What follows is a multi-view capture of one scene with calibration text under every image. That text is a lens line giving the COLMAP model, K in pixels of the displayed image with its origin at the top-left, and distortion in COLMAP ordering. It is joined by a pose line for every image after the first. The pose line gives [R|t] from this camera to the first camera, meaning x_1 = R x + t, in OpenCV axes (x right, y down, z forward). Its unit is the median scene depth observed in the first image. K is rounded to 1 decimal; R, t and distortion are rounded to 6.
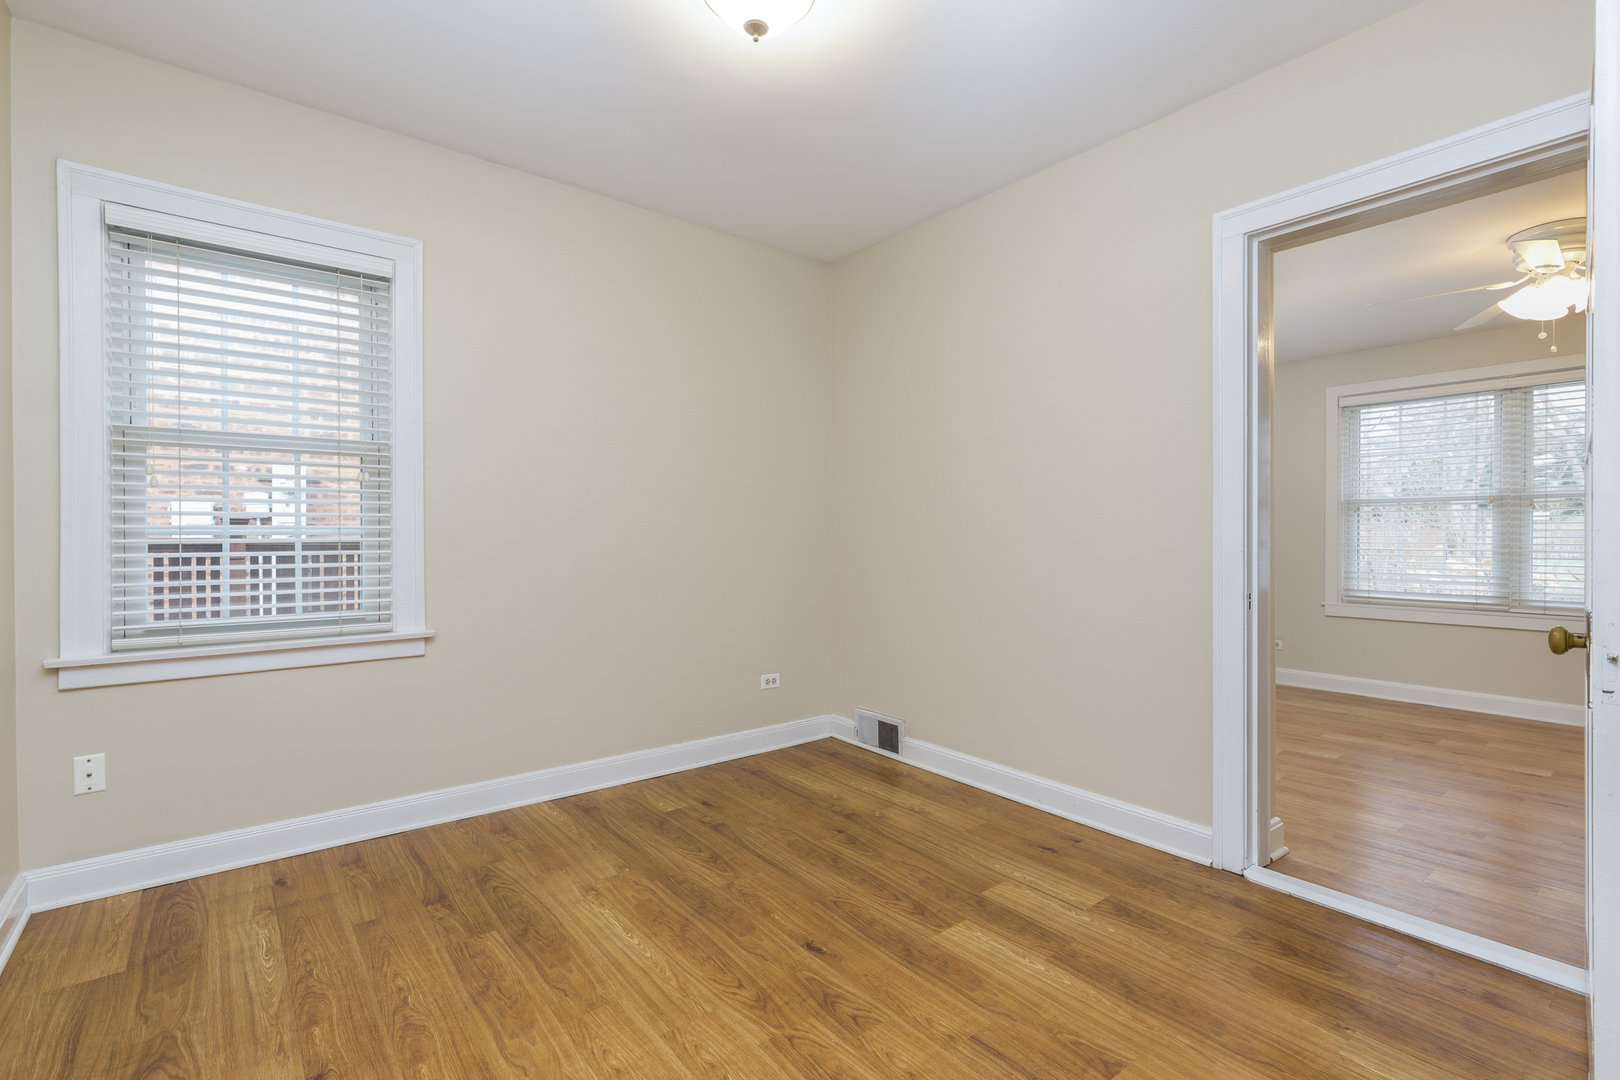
lens RADIAL K [[728.7, 0, 810.4], [0, 728.7, 540.1], [0, 0, 1]] dist [0.009440, -0.001173]
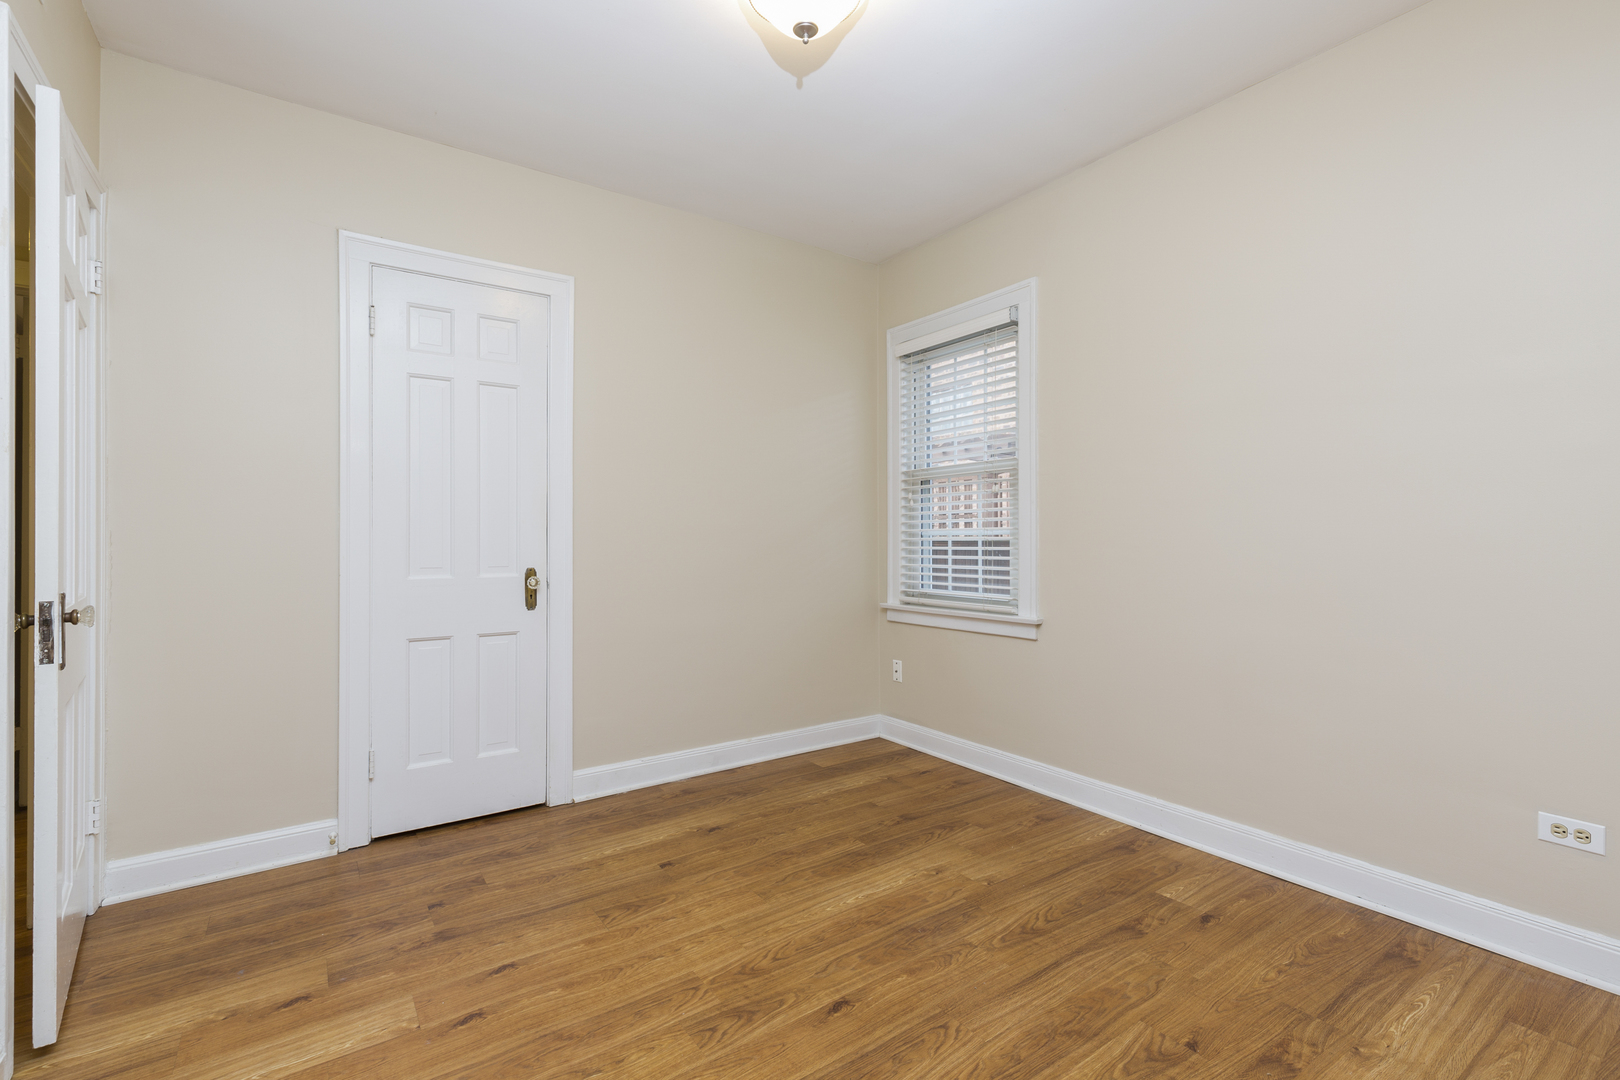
lens RADIAL K [[728.7, 0, 817.0], [0, 728.7, 539.5], [0, 0, 1]] dist [0.009440, -0.001173]
pose [[-0.051686, 0.003034, -0.998659, 0.693050], [0.001163, 0.999995, 0.002978, -0.002998], [0.998663, -0.001008, -0.051689, 0.803714]]
